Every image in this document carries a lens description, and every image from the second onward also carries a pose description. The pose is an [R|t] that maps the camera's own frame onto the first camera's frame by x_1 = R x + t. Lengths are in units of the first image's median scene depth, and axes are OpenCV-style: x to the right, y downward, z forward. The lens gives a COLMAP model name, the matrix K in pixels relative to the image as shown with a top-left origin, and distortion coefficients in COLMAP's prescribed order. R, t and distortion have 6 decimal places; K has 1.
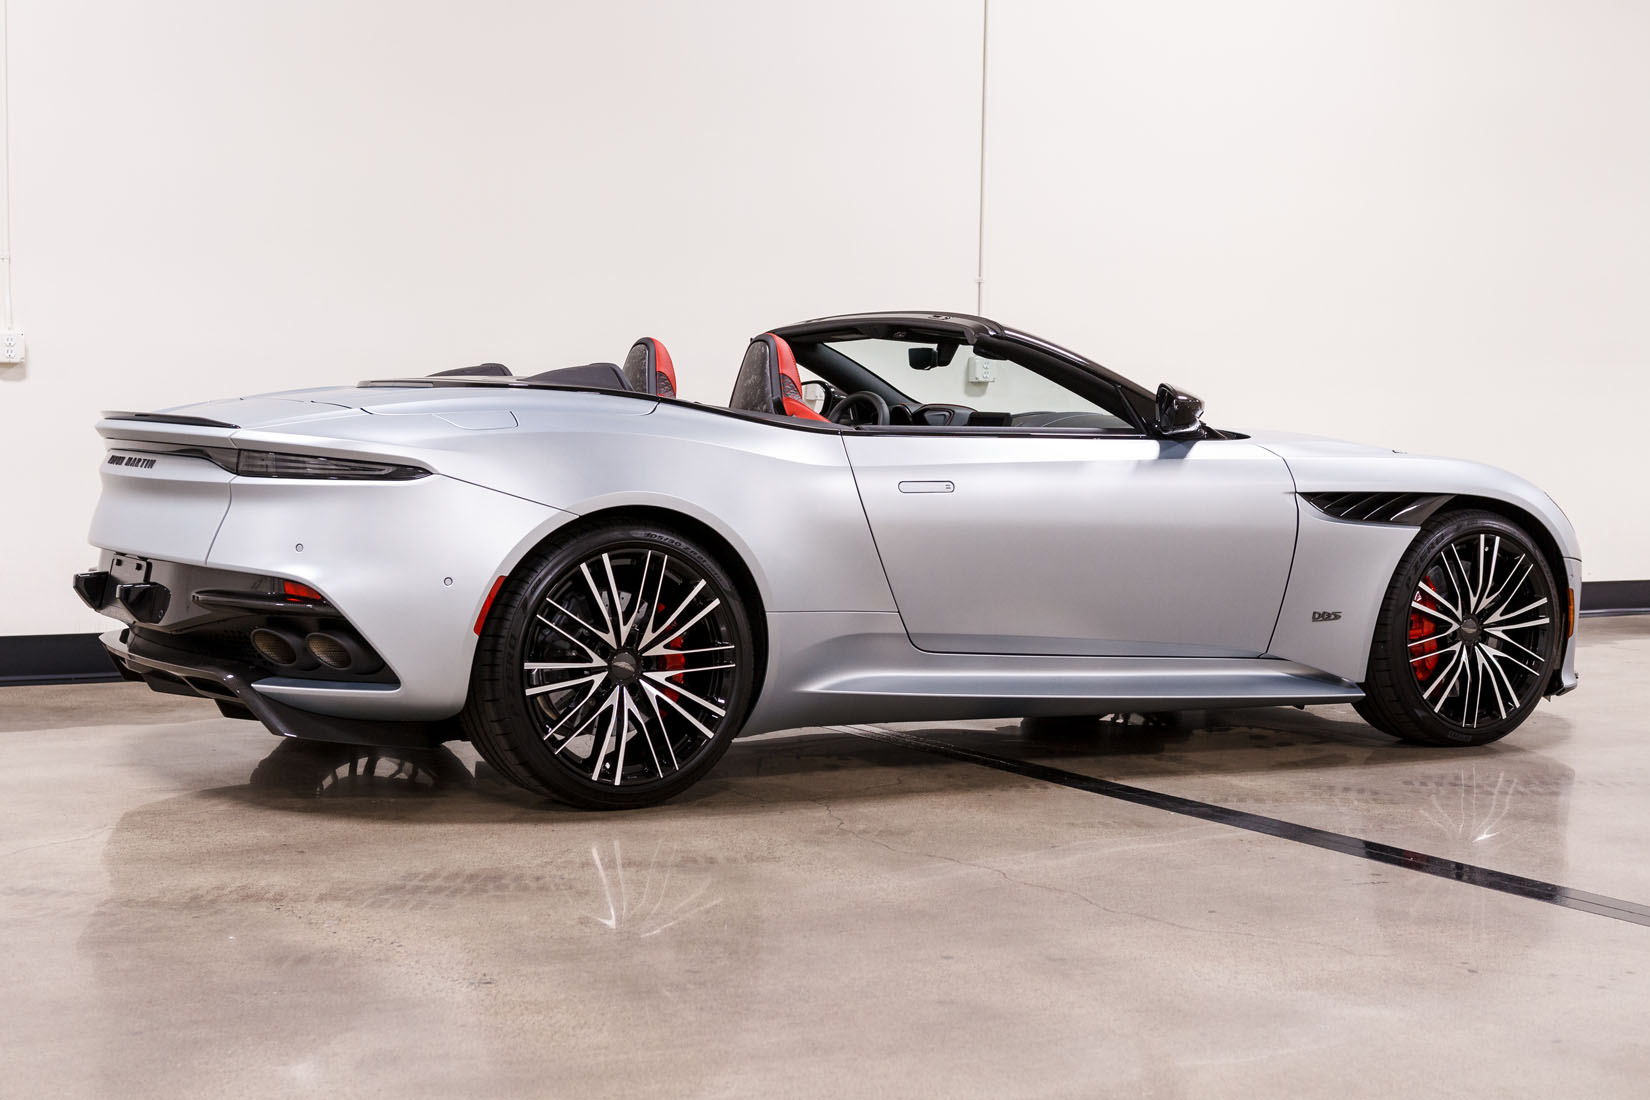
lens RADIAL K [[2569.7, 0, 825.0], [0, 2569.7, 550.0], [0, 0, 1]] dist [0.000016, 0.141436]
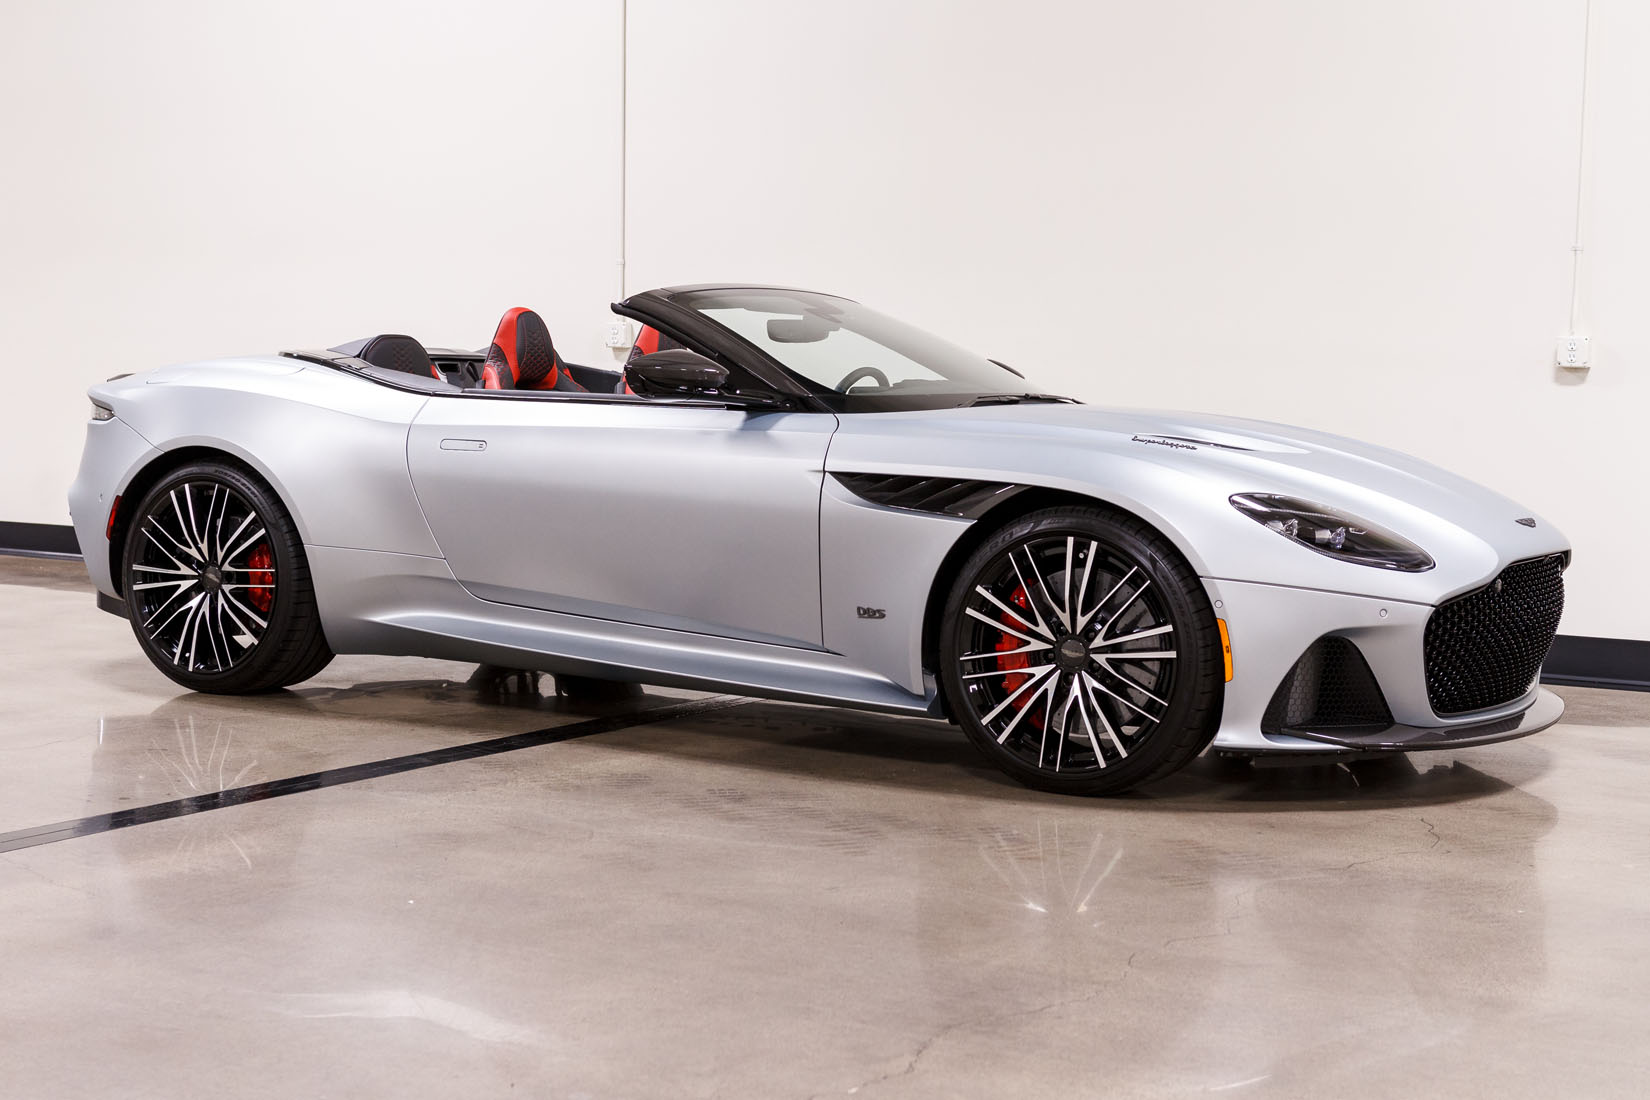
lens RADIAL K [[2569.7, 0, 825.0], [0, 2569.7, 550.0], [0, 0, 1]] dist [0.000016, 0.141436]
pose [[0.488281, 0.061755, -0.870499, 0.984942], [-0.069470, 0.997078, 0.031767, -0.023745], [0.869917, 0.044962, 0.491144, 0.561947]]
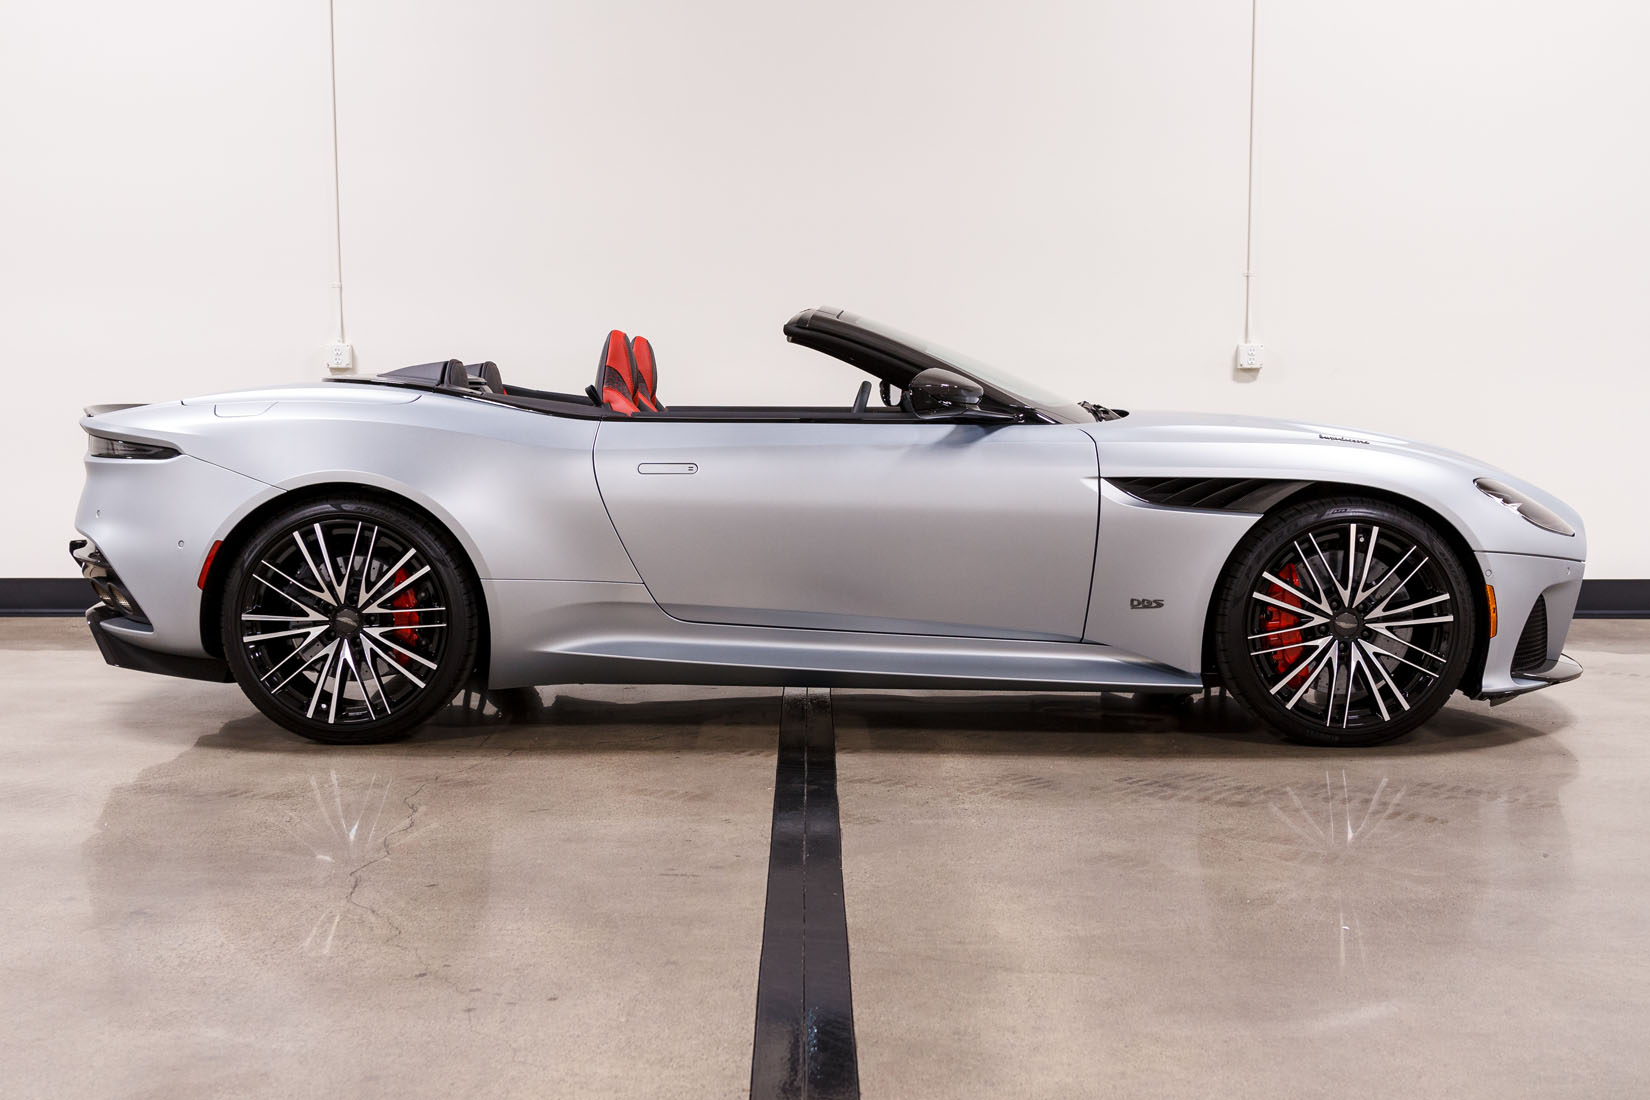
lens RADIAL K [[2151.9, 0, 825.0], [0, 2151.9, 550.0], [0, 0, 1]] dist [0.016962, 0.020789]
pose [[0.863732, 0.026557, -0.503250, 0.514664], [-0.019162, 0.999619, 0.019864, -0.008901], [0.503586, -0.007514, 0.863912, 0.234546]]
